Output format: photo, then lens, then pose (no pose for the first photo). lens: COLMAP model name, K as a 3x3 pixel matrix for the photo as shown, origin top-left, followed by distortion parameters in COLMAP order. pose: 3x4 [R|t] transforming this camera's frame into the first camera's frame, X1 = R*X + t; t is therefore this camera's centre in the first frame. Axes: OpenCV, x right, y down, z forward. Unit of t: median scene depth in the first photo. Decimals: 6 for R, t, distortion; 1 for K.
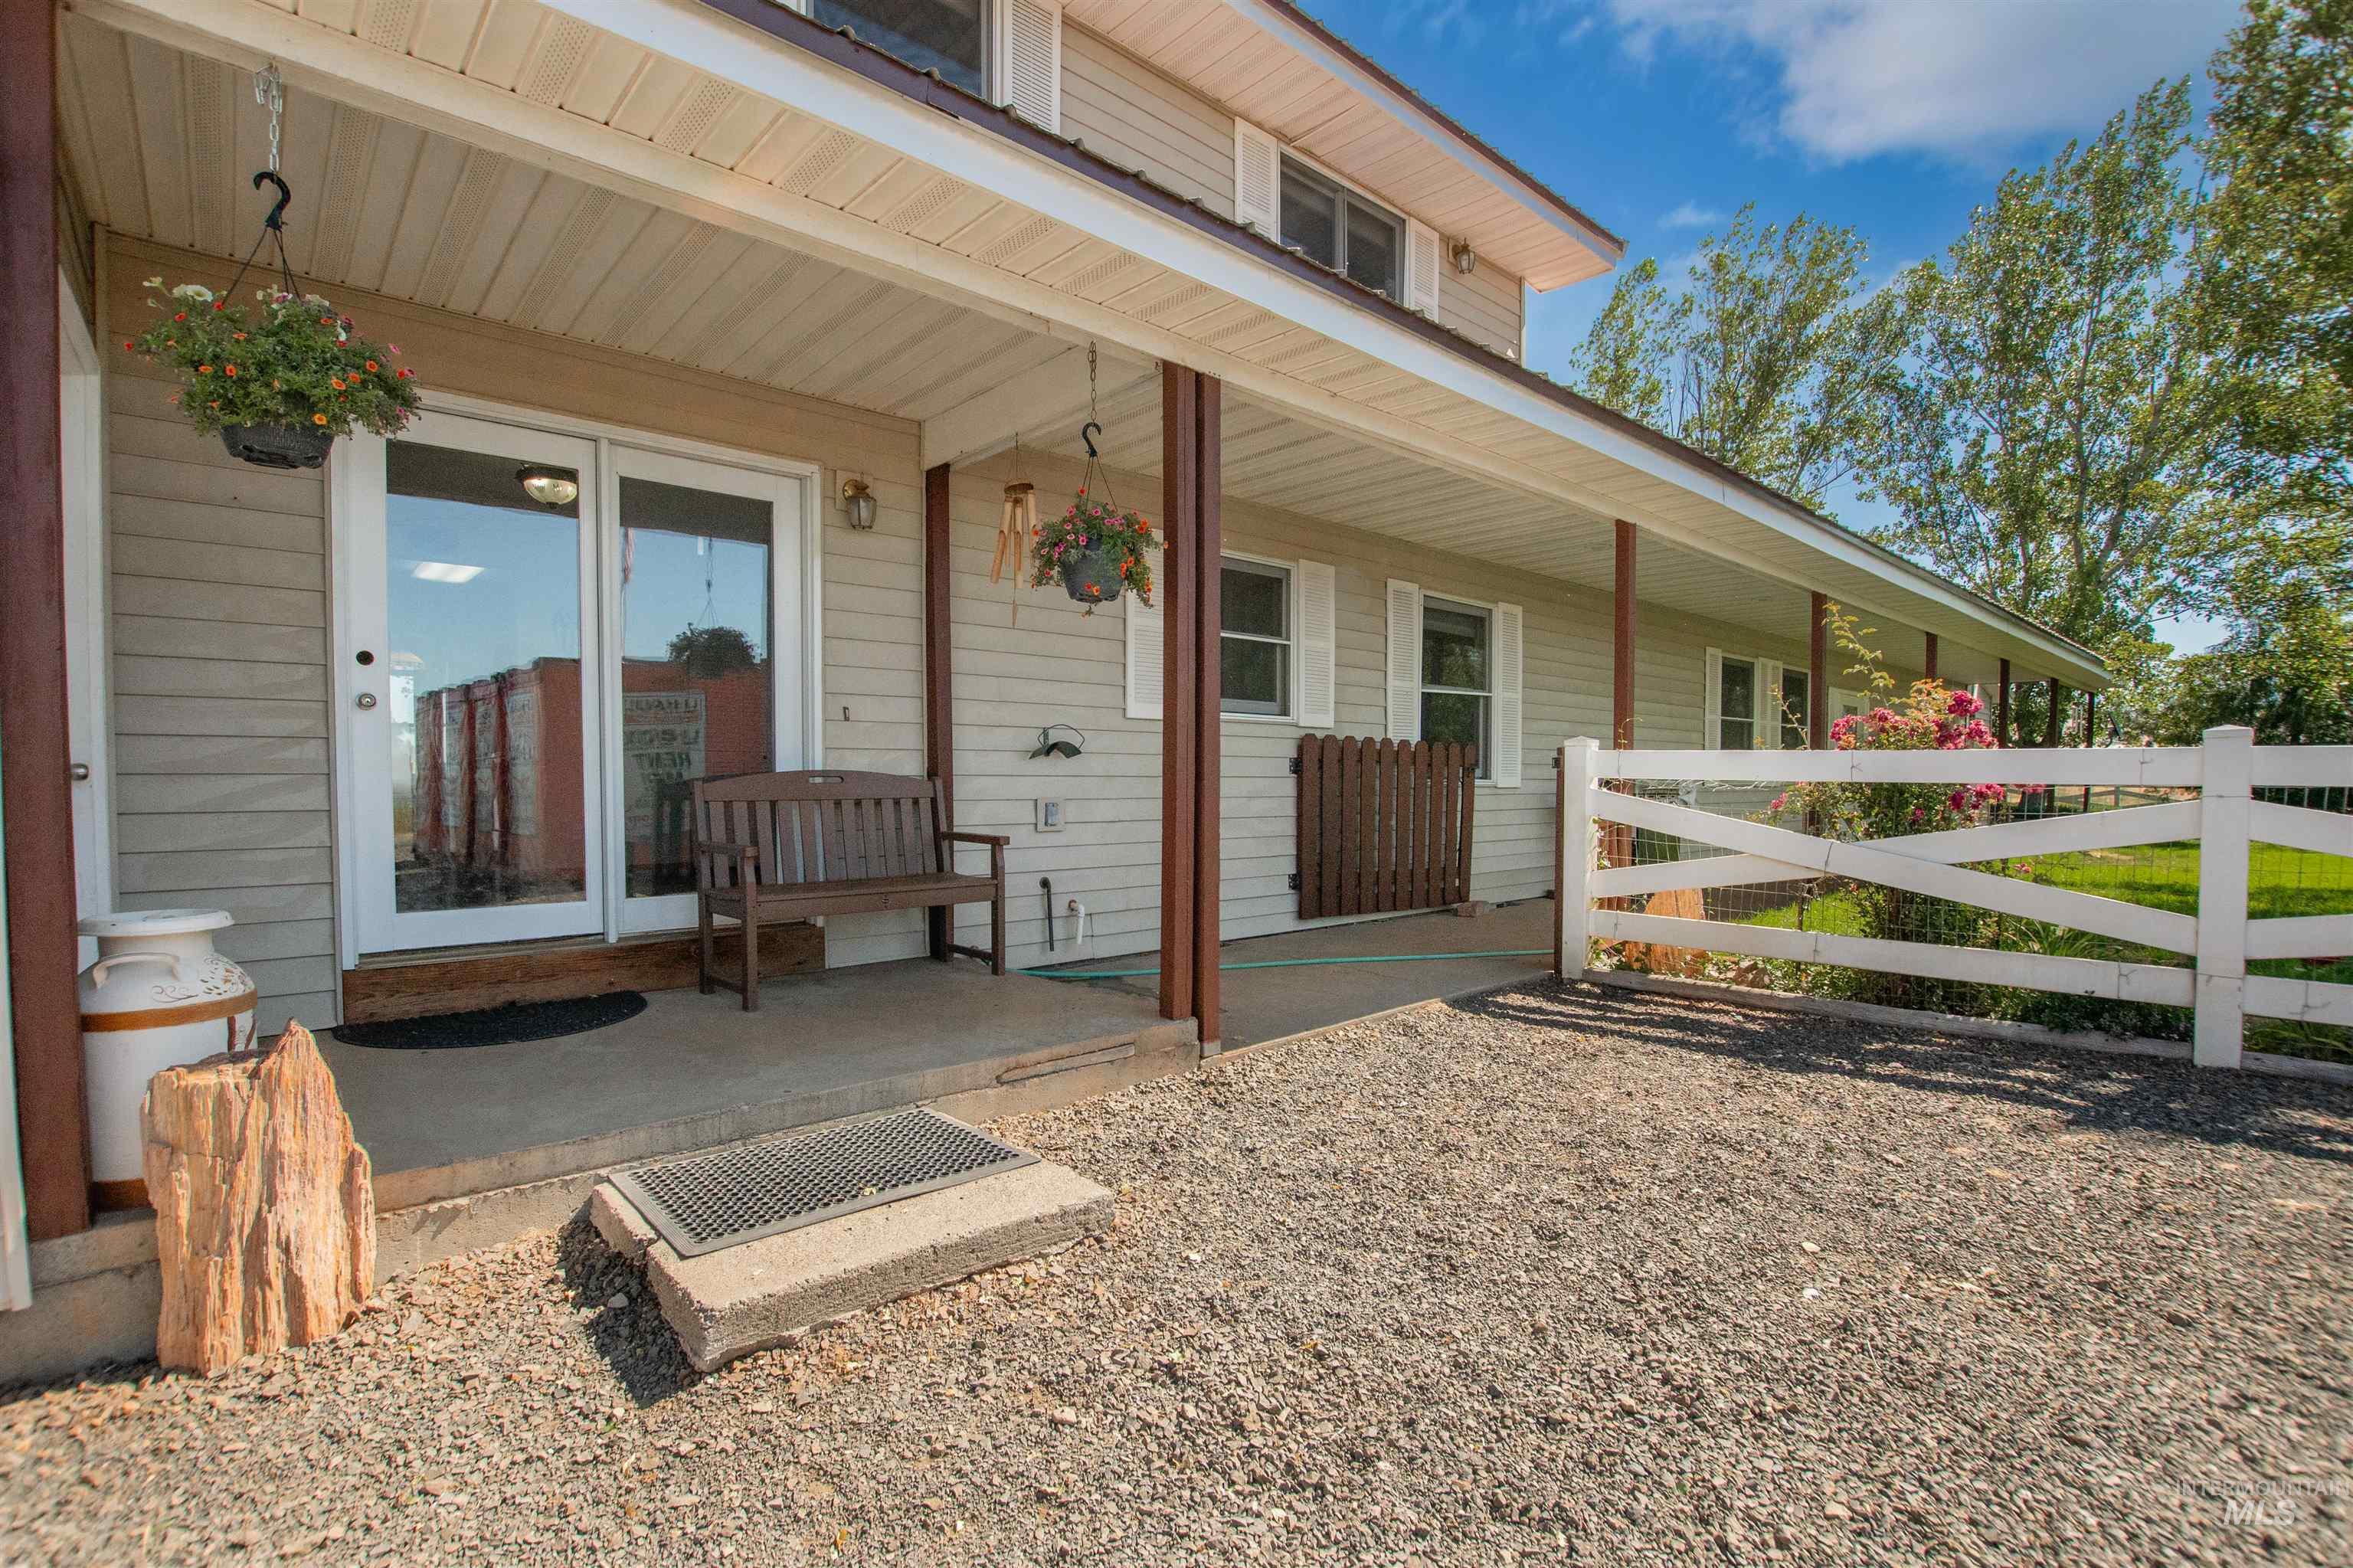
lens RADIAL K [[1059.9, 0, 1176.5], [0, 1059.9, 784.0], [0, 0, 1]] dist [-0.027763, -0.000328]
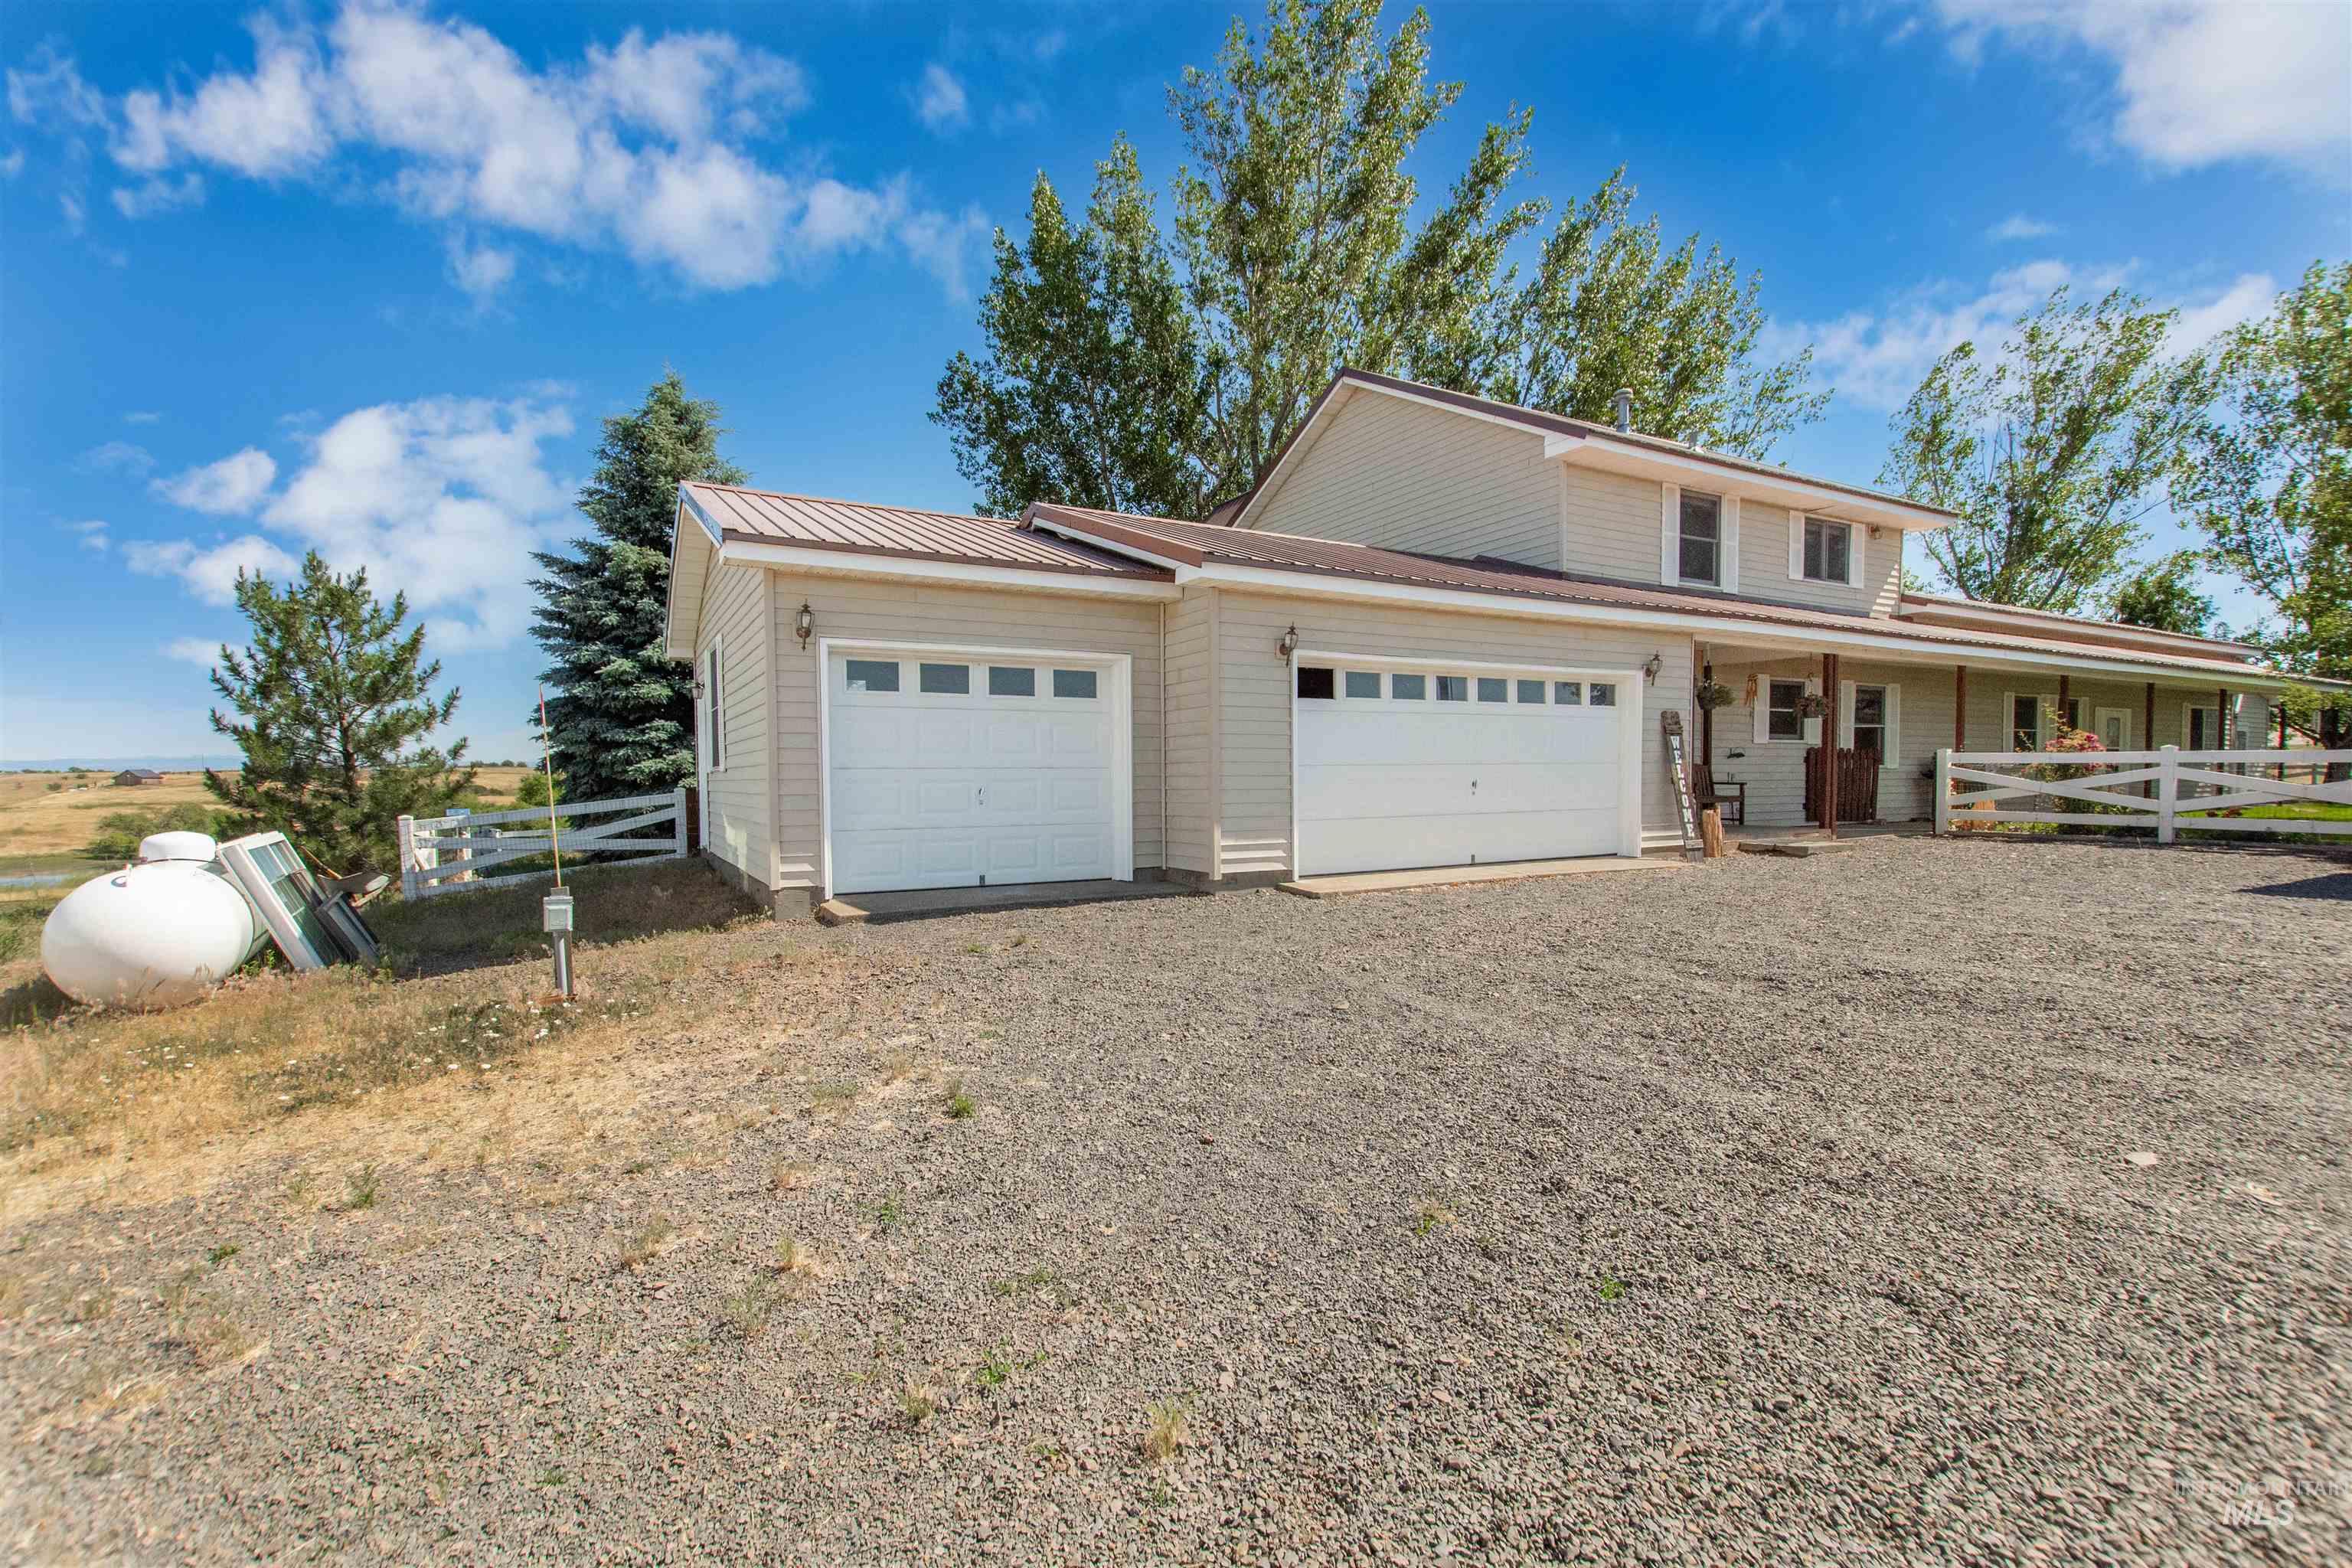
lens RADIAL K [[1021.0, 0, 1169.0], [0, 1021.0, 798.6], [0, 0, 1]] dist [-0.003293, -0.000866]
pose [[0.972857, -0.002726, -0.231389, -0.280920], [0.007011, 0.999819, 0.017699, 0.007591], [0.231299, -0.018841, 0.972700, -0.596384]]
